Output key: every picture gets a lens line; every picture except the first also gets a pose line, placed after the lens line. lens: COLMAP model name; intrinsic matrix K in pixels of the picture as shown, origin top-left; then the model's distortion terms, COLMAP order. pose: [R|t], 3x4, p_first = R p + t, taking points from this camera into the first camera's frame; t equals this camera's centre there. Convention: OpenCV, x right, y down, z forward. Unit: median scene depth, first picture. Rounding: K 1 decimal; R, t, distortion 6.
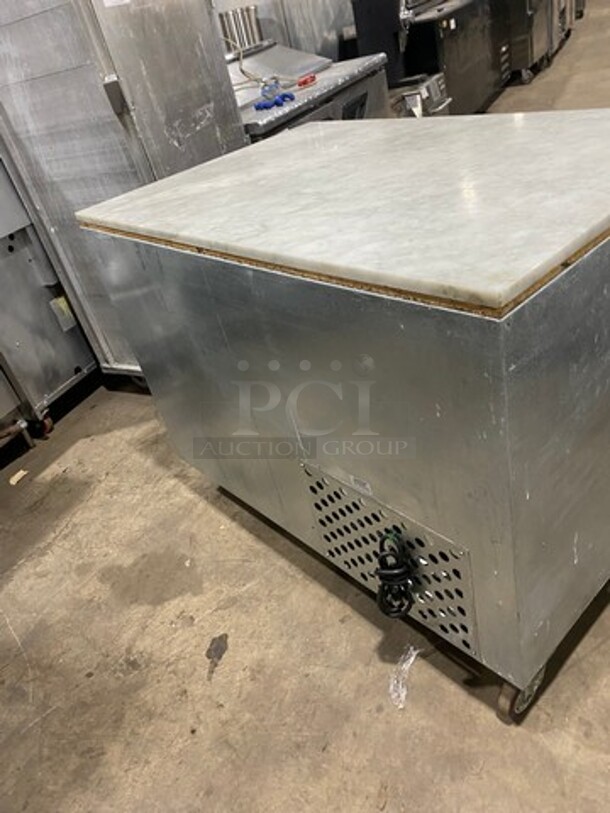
lens RADIAL K [[593.0, 0, 303.4], [0, 593.0, 408.2], [0, 0, 1]] dist [0.013669, -0.012497]
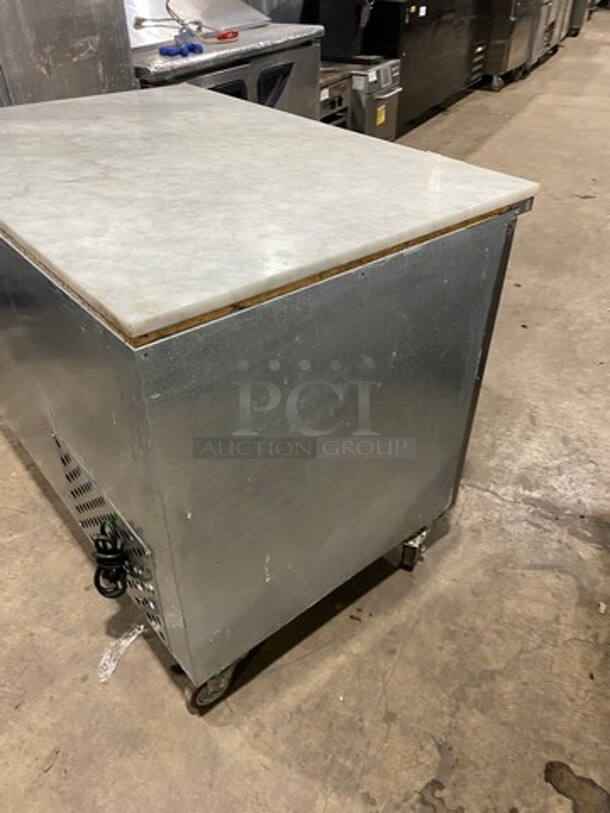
lens RADIAL K [[593.0, 0, 303.4], [0, 593.0, 408.2], [0, 0, 1]] dist [0.013669, -0.012497]
pose [[0.975226, 0.205255, 0.082496, 0.223369], [-0.210887, 0.975243, 0.066542, -0.072775], [-0.066796, -0.082290, 0.994367, -0.012852]]
